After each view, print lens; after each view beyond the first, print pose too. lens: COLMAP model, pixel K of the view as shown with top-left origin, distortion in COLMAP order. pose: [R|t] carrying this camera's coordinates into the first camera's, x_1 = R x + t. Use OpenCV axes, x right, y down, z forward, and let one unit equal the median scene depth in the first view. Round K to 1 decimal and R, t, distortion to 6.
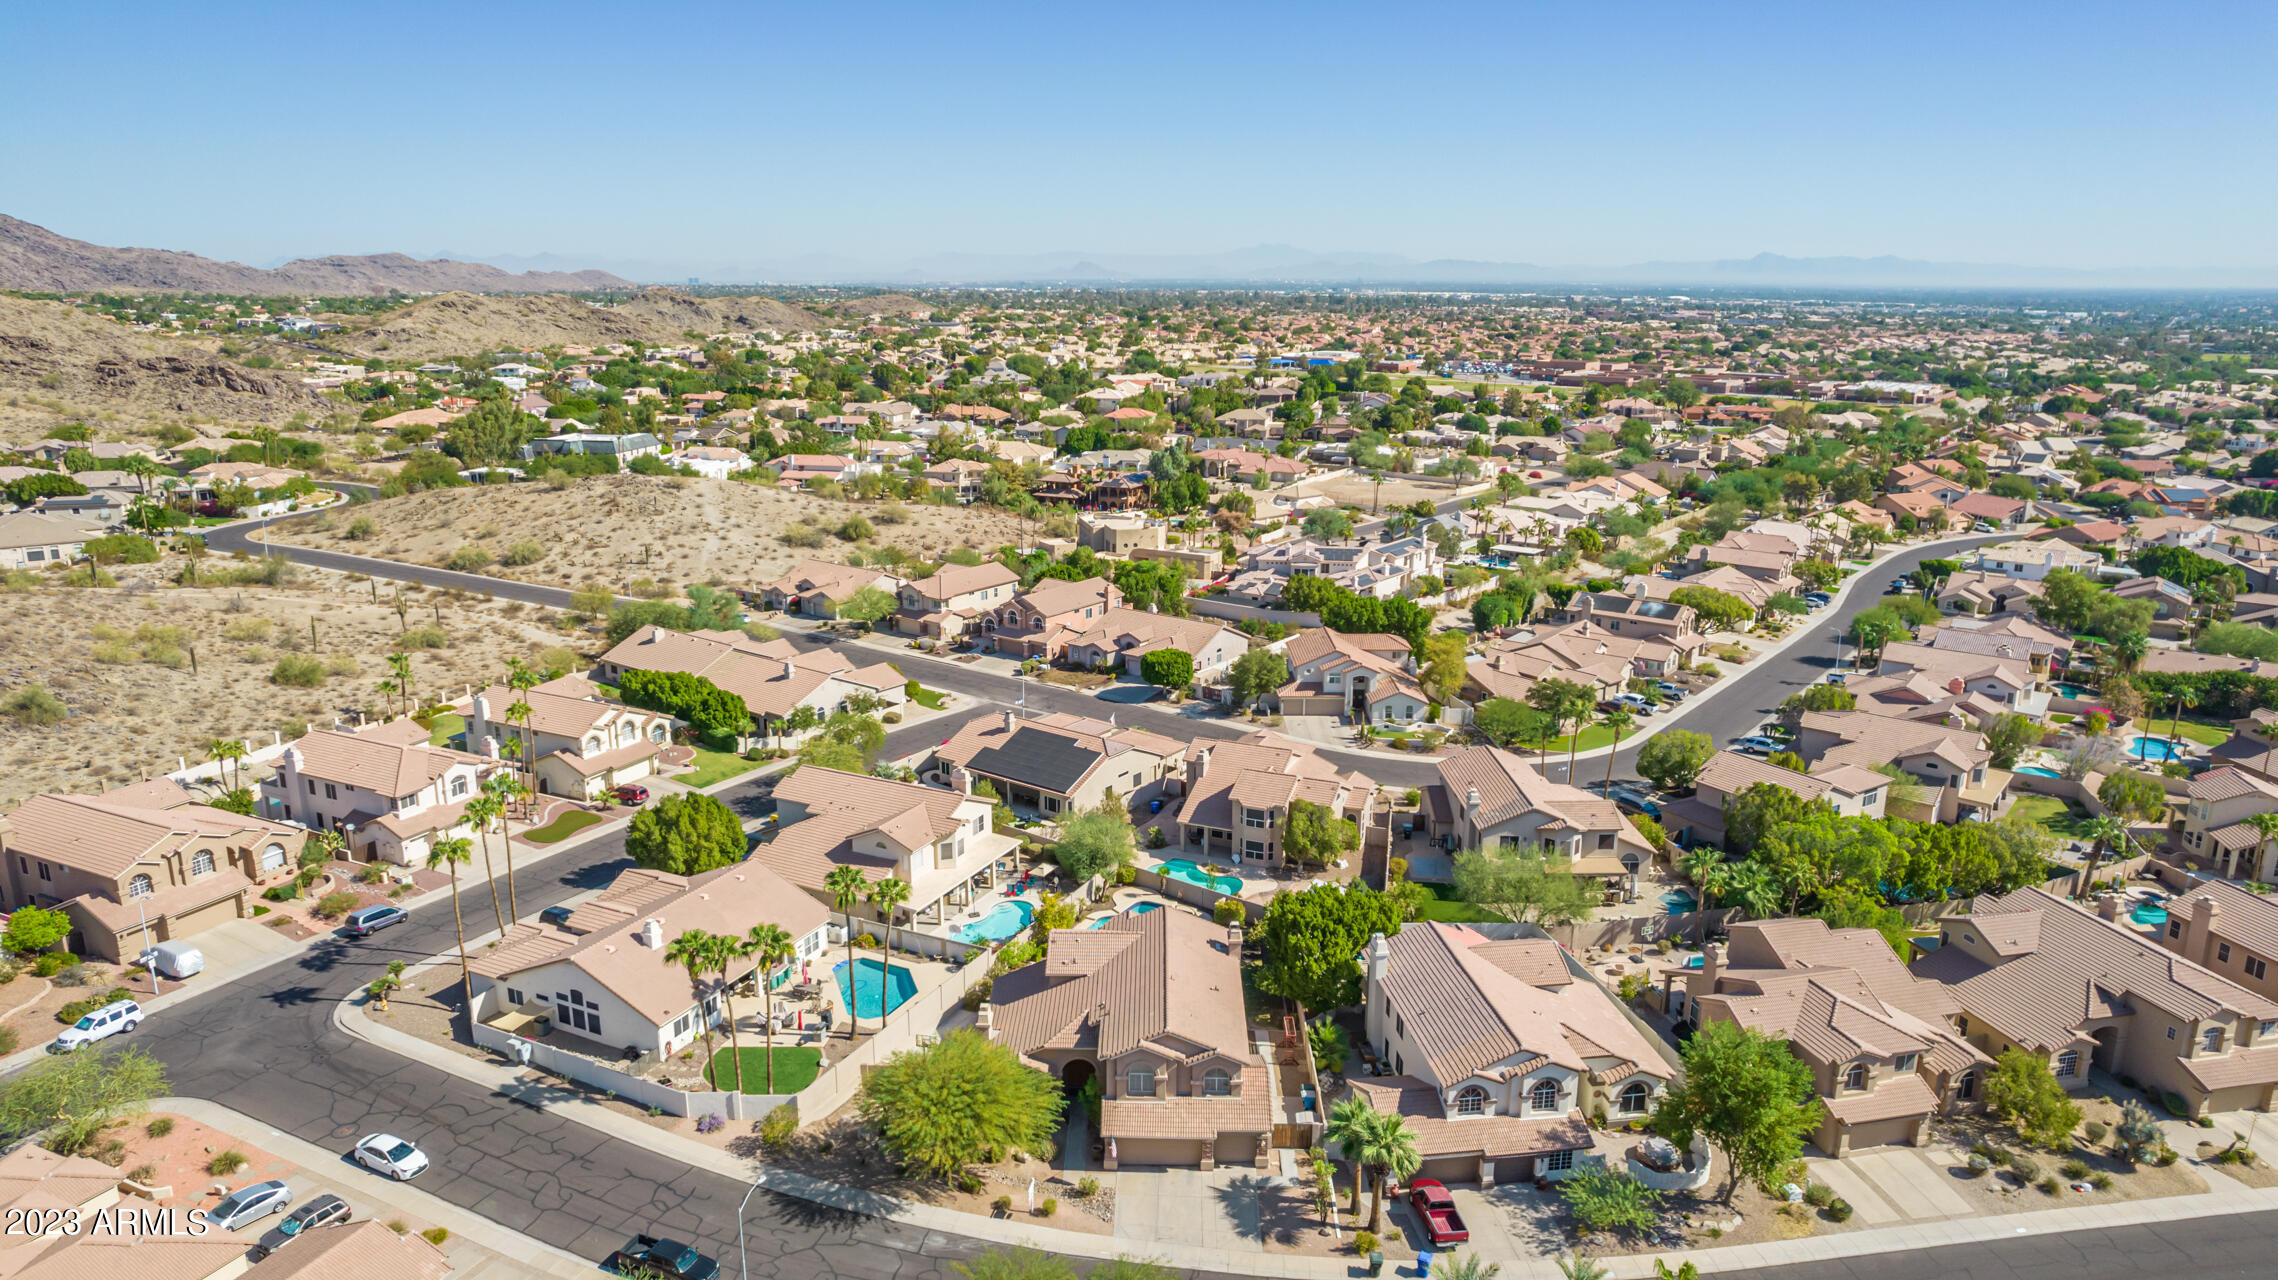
lens RADIAL K [[1452.1, 0, 1139.0], [0, 1452.1, 640.0], [0, 0, 1]] dist [-0.069280, 0.056450]
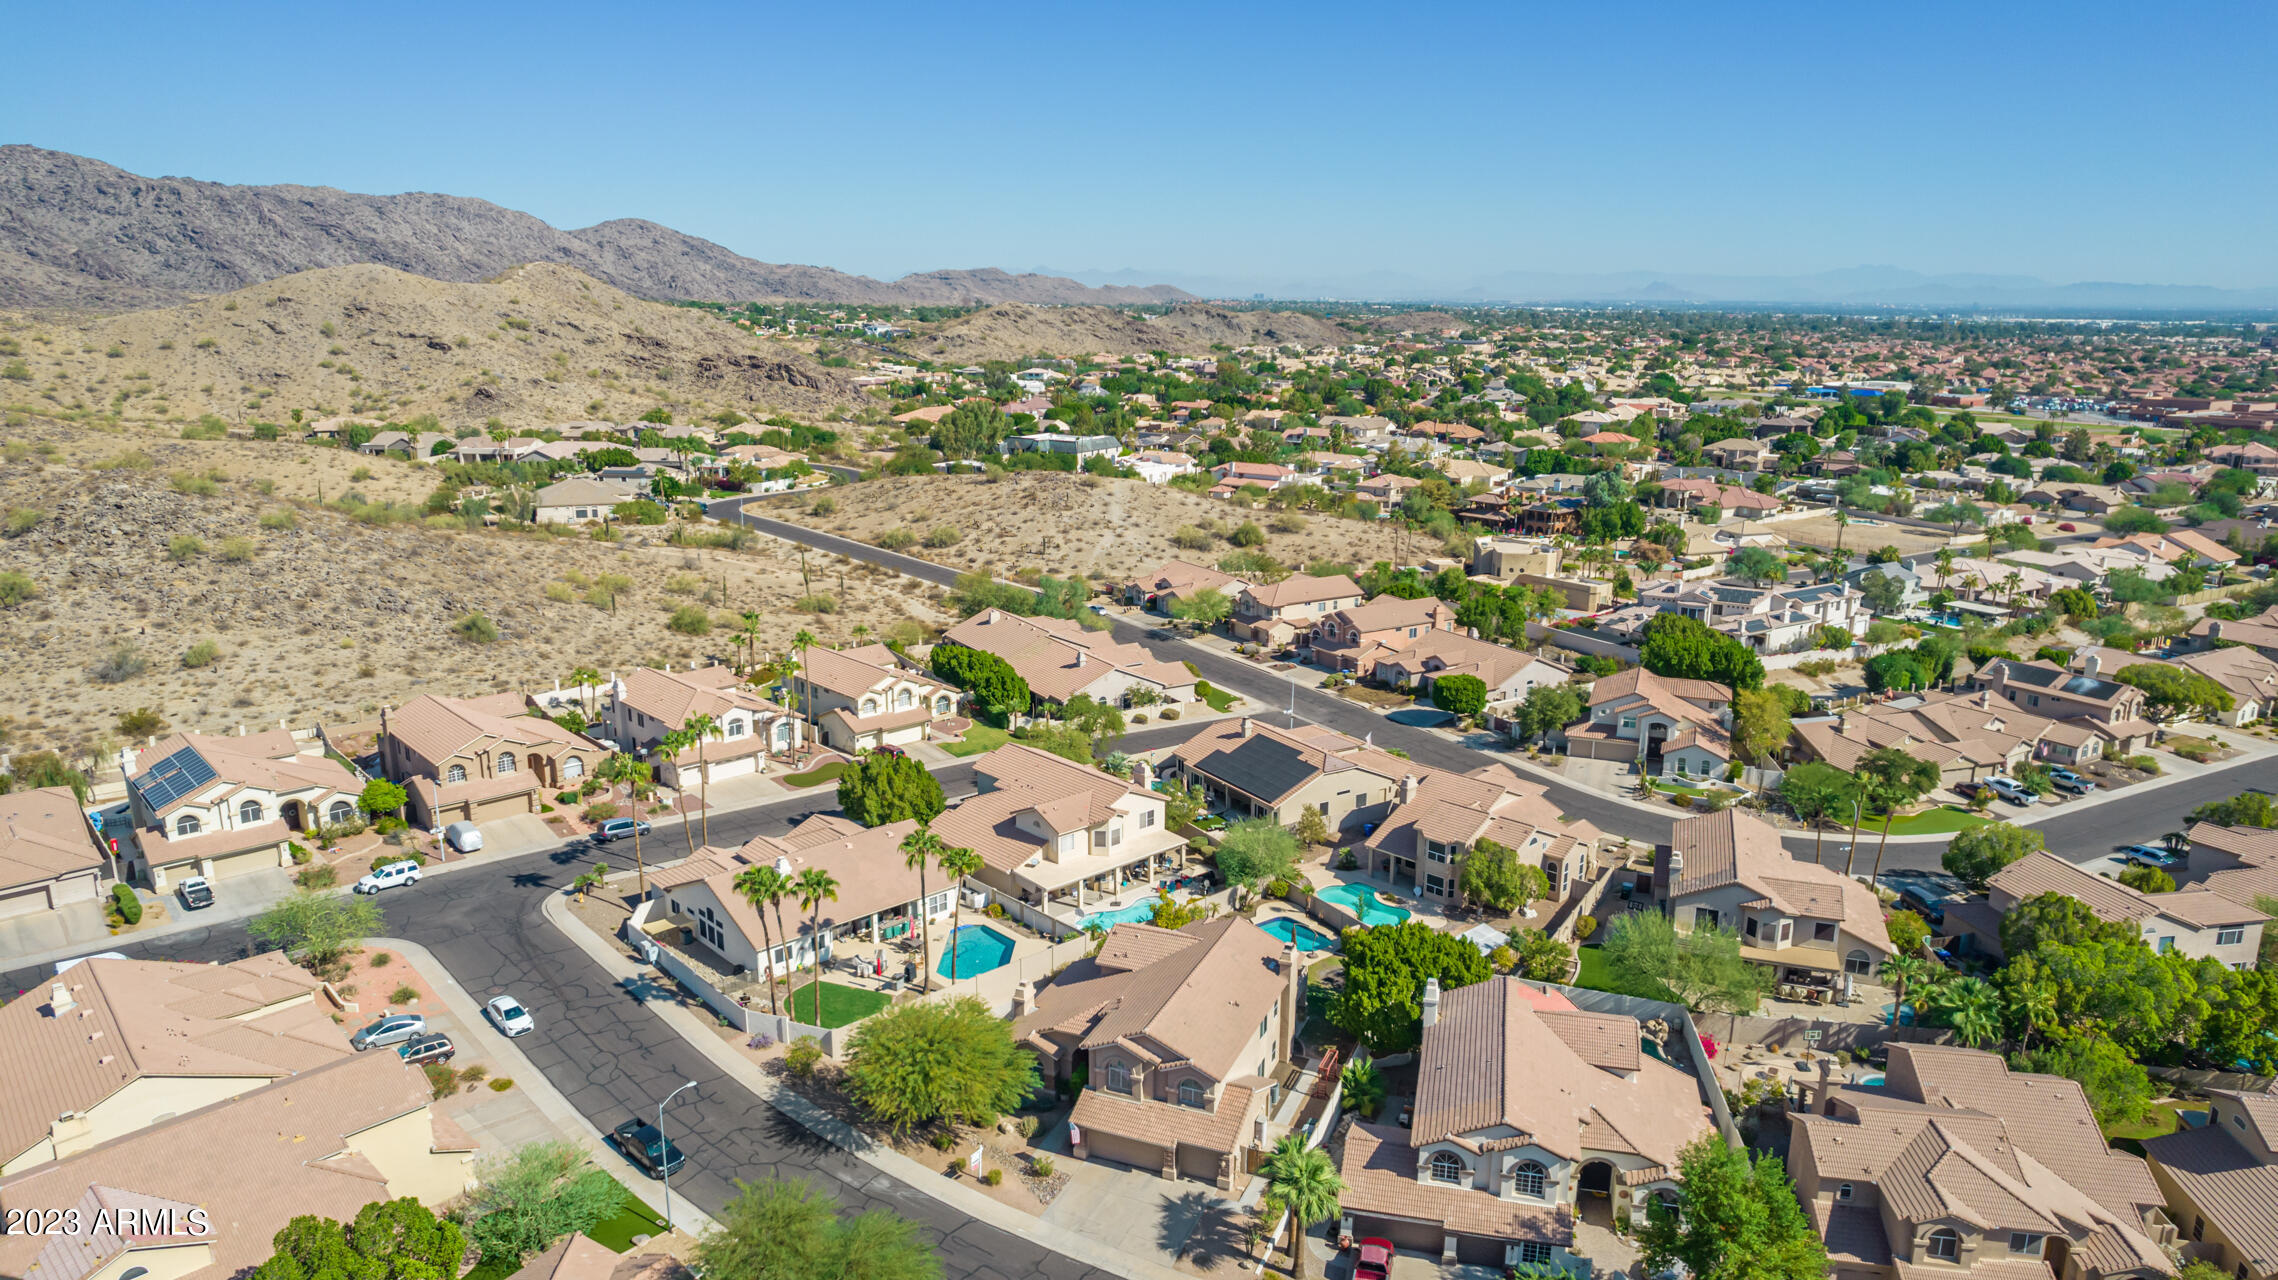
lens RADIAL K [[1456.4, 0, 1139.0], [0, 1456.4, 640.0], [0, 0, 1]] dist [-0.080923, 0.071831]
pose [[0.930923, 0.087227, -0.354646, 0.183447], [-0.091574, 0.995788, 0.004545, -0.001551], [0.353549, 0.028245, 0.934990, 0.030053]]
